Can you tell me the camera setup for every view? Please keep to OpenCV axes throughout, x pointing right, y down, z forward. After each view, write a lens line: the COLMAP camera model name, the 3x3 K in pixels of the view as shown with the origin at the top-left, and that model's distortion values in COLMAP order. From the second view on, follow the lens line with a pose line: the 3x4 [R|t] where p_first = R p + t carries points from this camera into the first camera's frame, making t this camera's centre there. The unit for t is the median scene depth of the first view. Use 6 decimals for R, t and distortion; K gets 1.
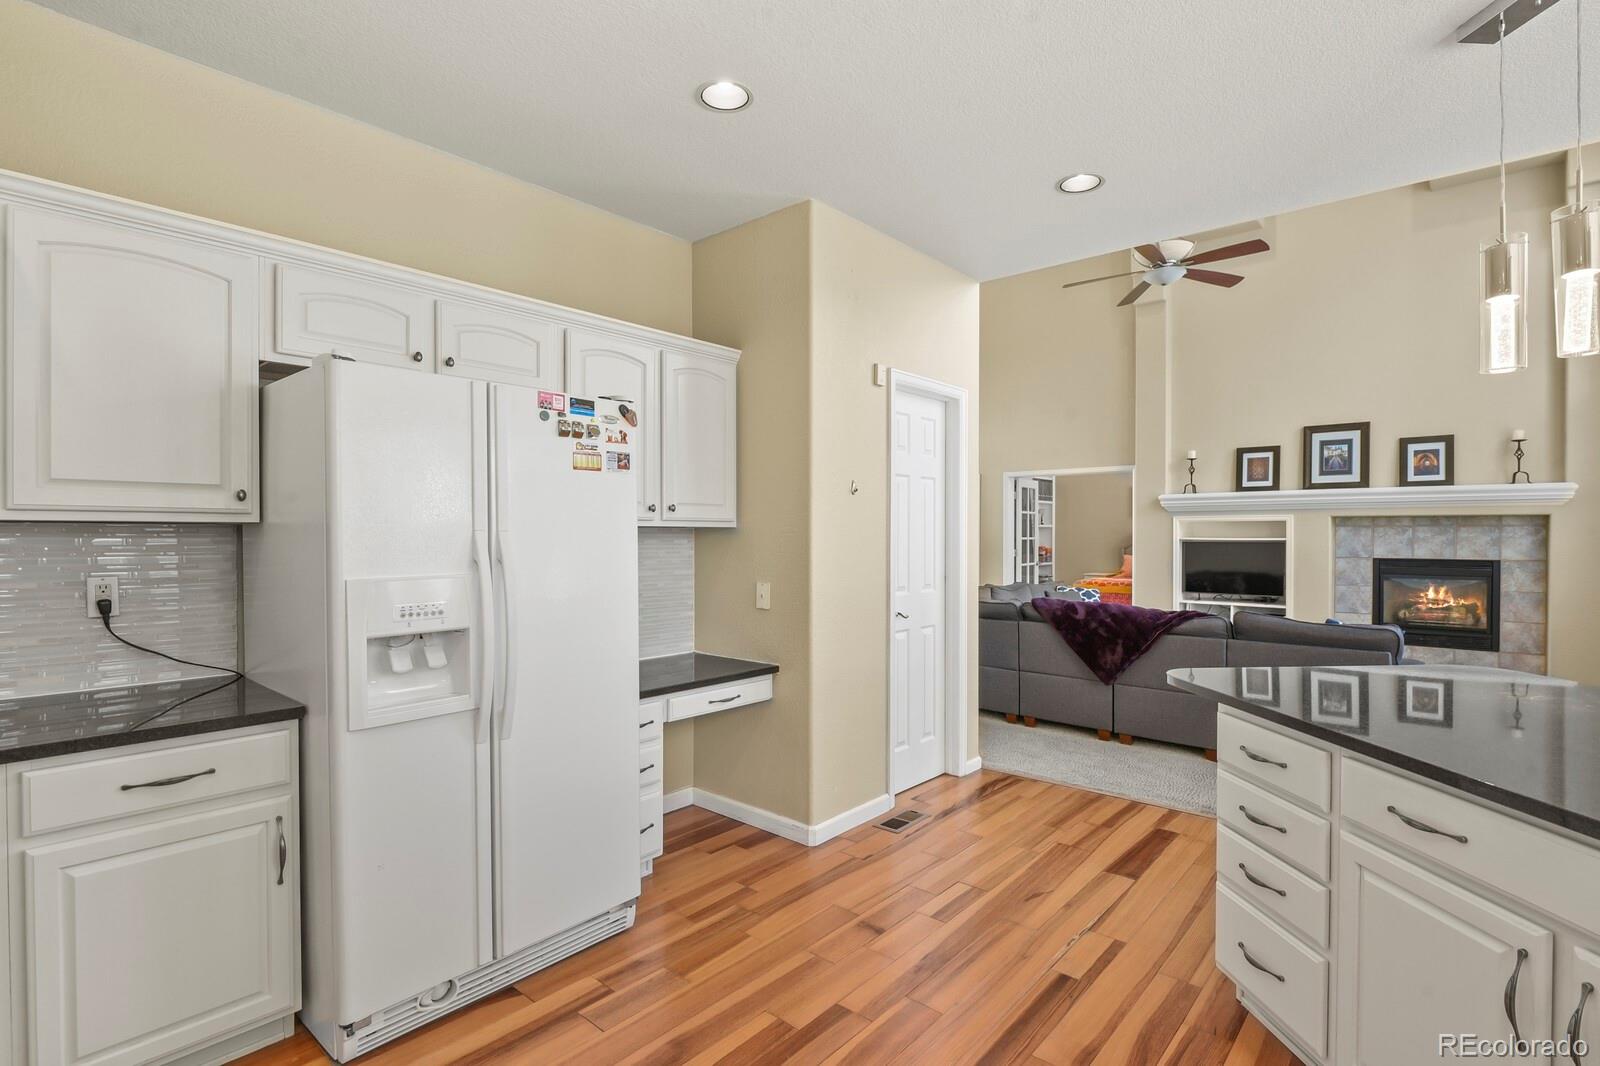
lens RADIAL K [[773.5, 0, 801.3], [0, 773.5, 541.0], [0, 0, 1]] dist [-0.010809, -0.003348]
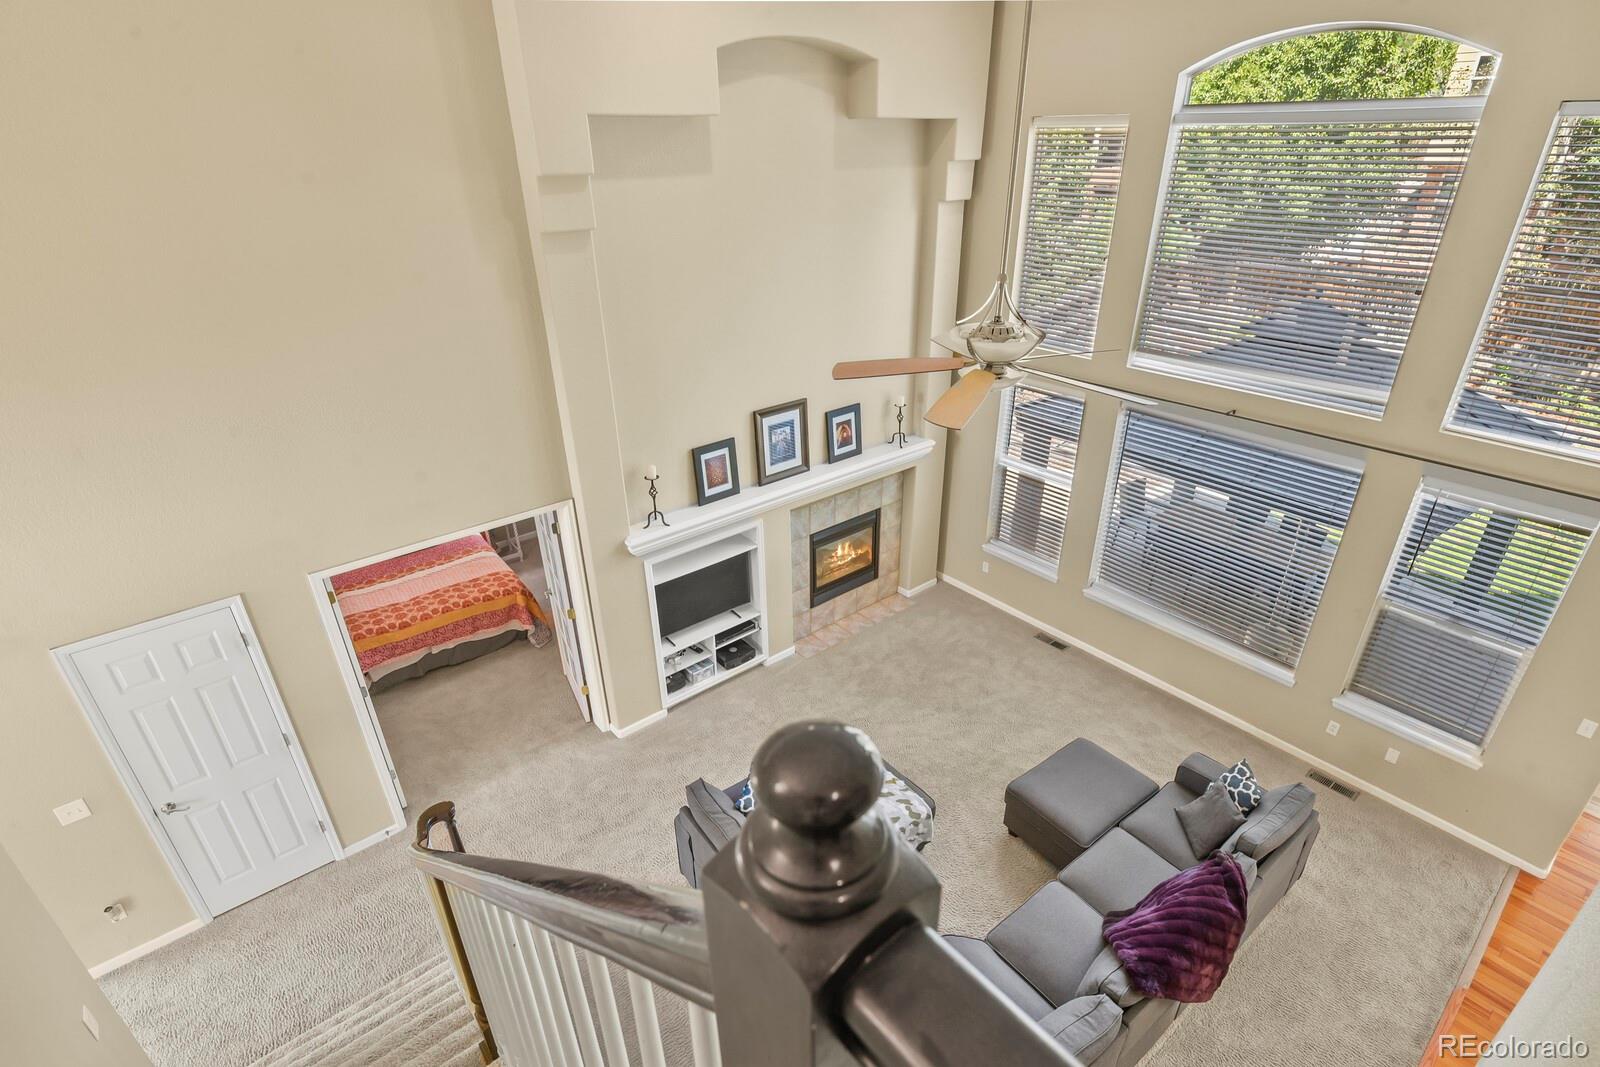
lens RADIAL K [[773.5, 0, 802.4], [0, 773.5, 538.5], [0, 0, 1]] dist [-0.010809, -0.003348]
pose [[0.160964, -0.452327, 0.877206, -0.123678], [0.024269, 0.890341, 0.454647, -0.455667], [-0.986662, -0.051893, 0.154290, 0.940162]]
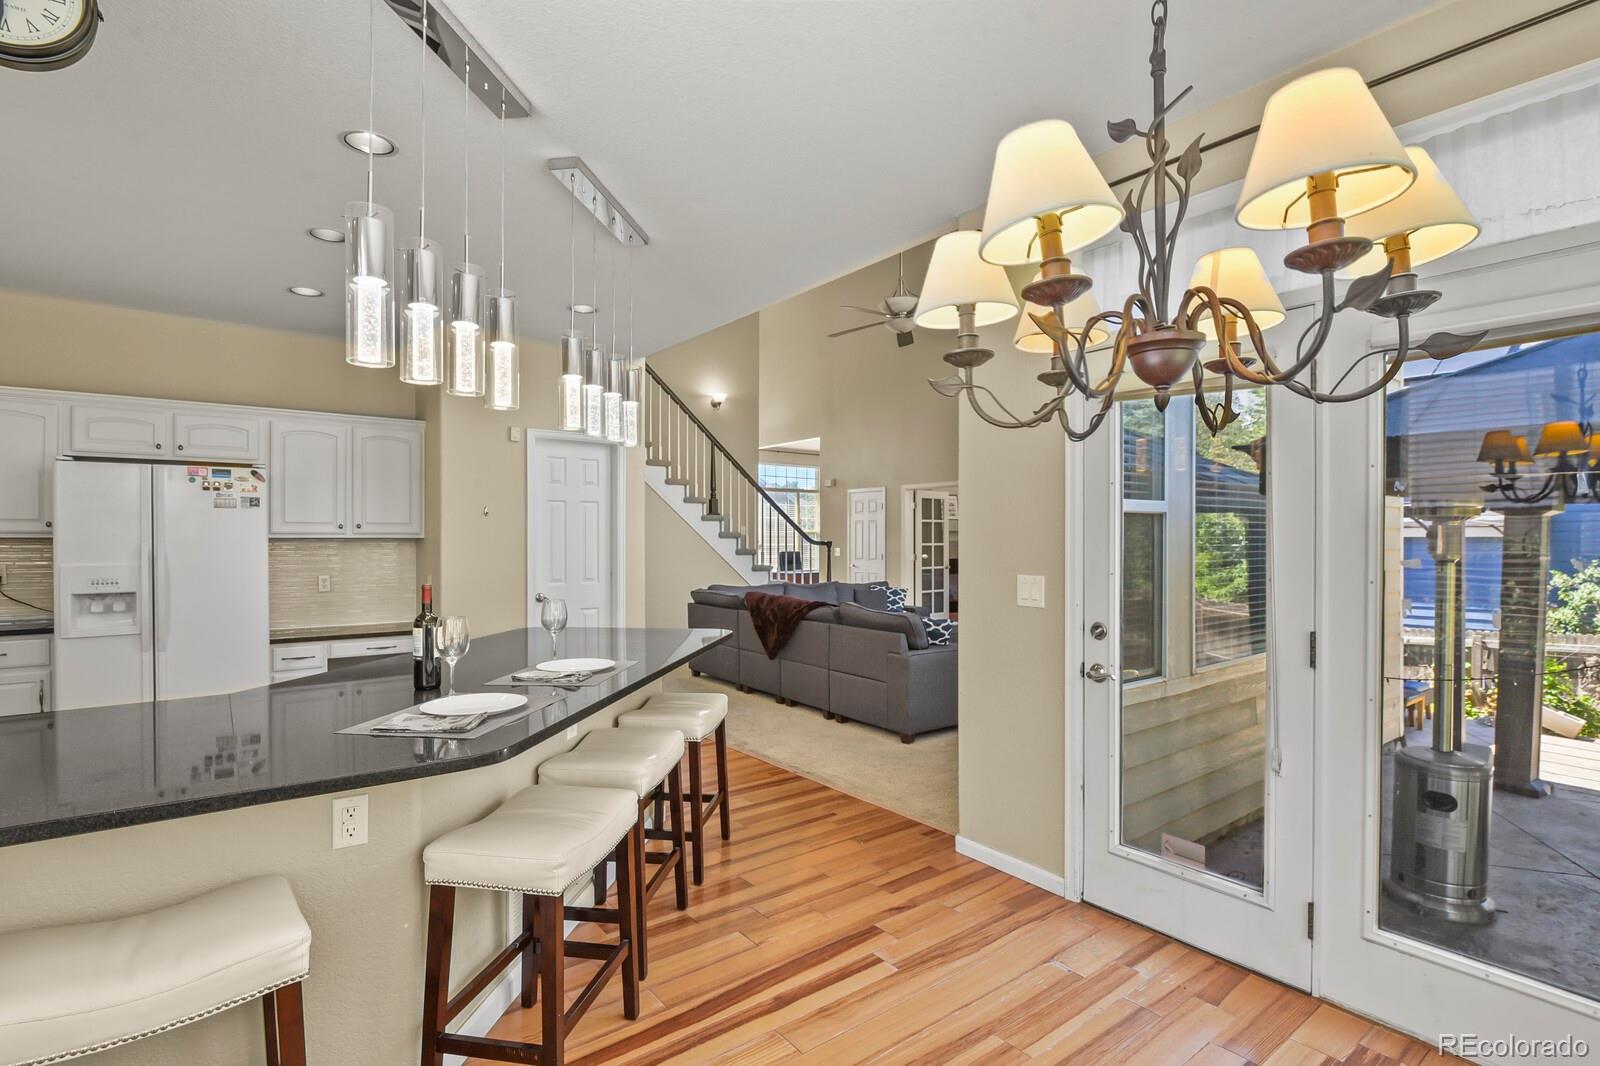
lens RADIAL K [[773.5, 0, 805.6], [0, 773.5, 543.3], [0, 0, 1]] dist [-0.010809, -0.003348]
pose [[0.982680, 0.000765, -0.185309, 0.490522], [-0.001277, 0.999996, -0.002644, -0.002310], [0.185306, 0.002835, 0.982677, -0.180820]]
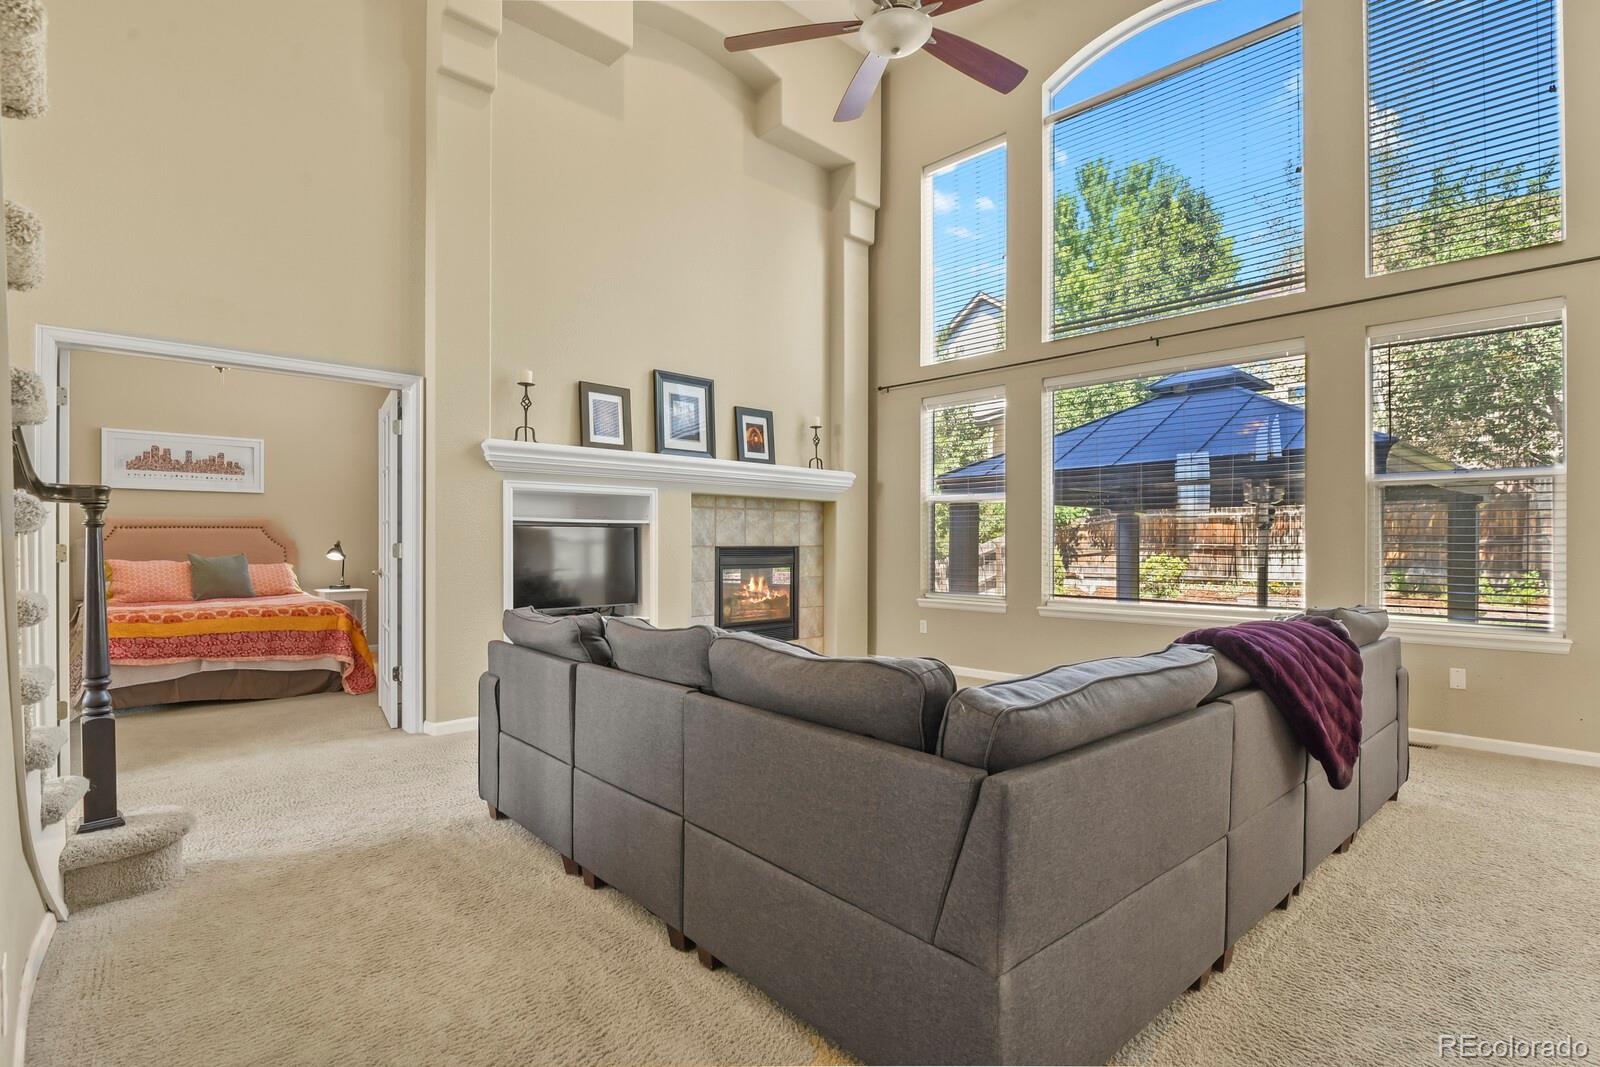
lens RADIAL K [[773.5, 0, 799.1], [0, 773.5, 542.5], [0, 0, 1]] dist [-0.010809, -0.003348]
pose [[0.077346, -0.000451, 0.997004, -0.081191], [0.009652, 0.999953, -0.000297, 0.020860], [-0.996958, 0.009646, 0.077347, 0.926534]]
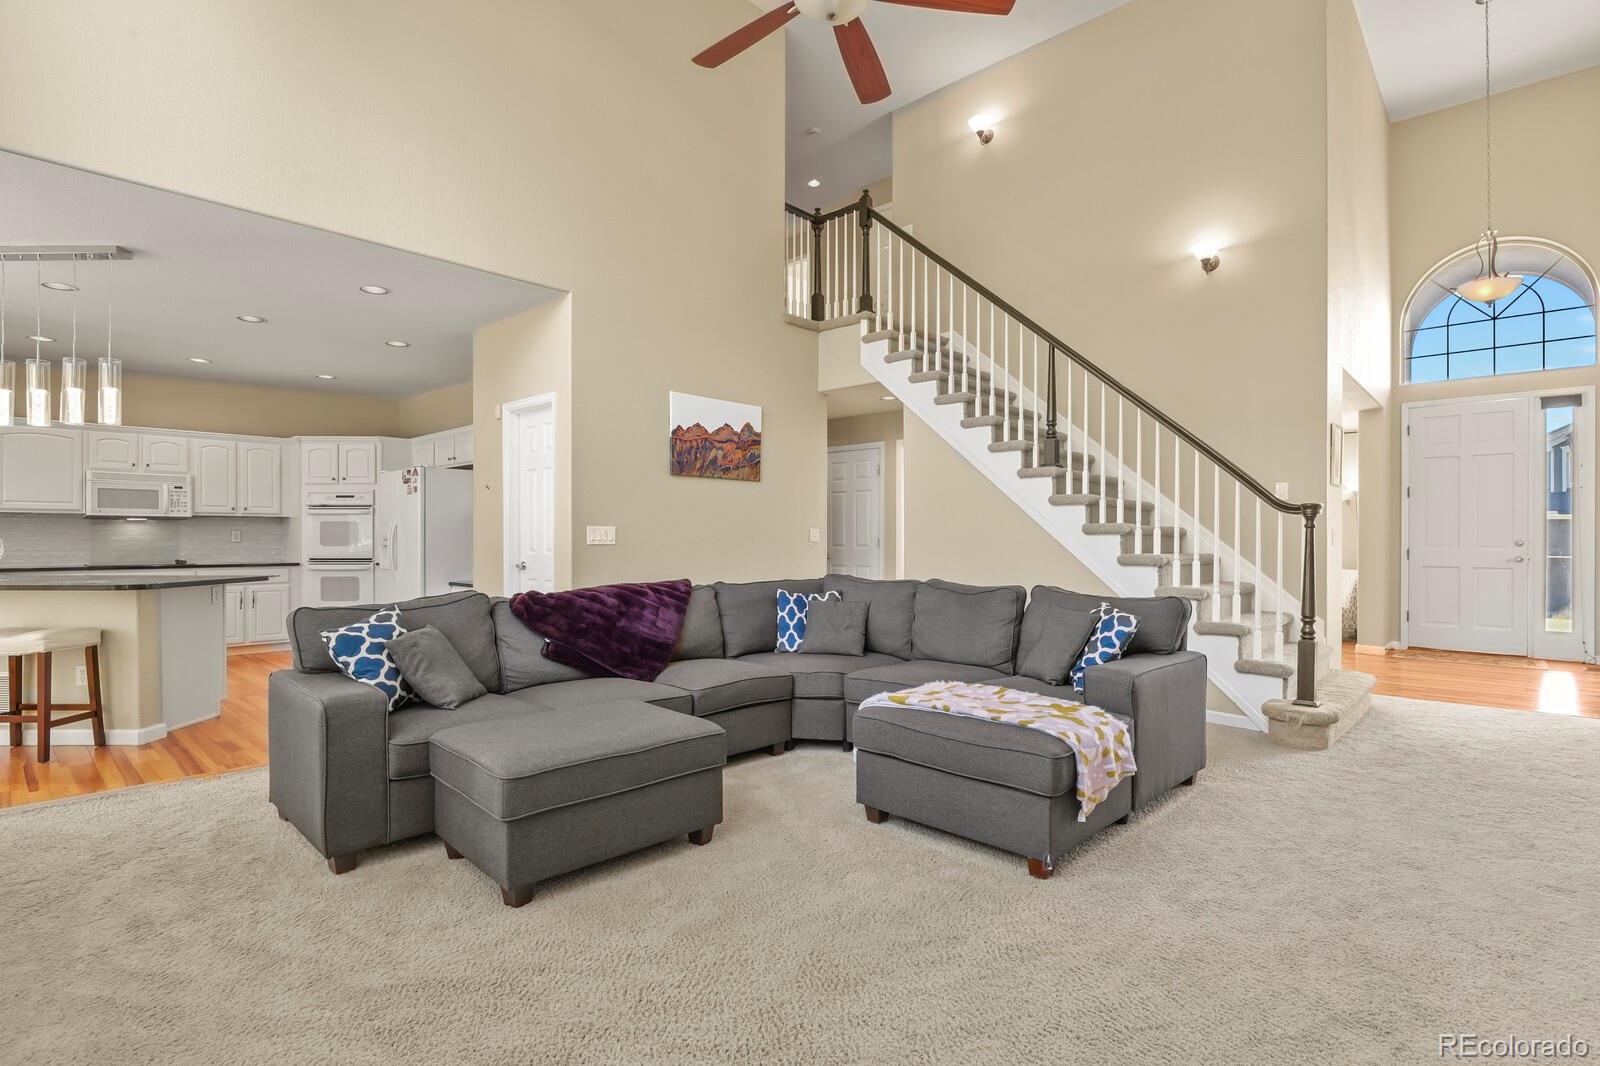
lens RADIAL K [[773.5, 0, 799.3], [0, 773.5, 536.7], [0, 0, 1]] dist [-0.010809, -0.003348]
pose [[-0.030130, -0.001866, -0.999544, 0.890740], [-0.007448, 0.999971, -0.001642, 0.021028], [0.999518, 0.007395, -0.030143, 0.891328]]
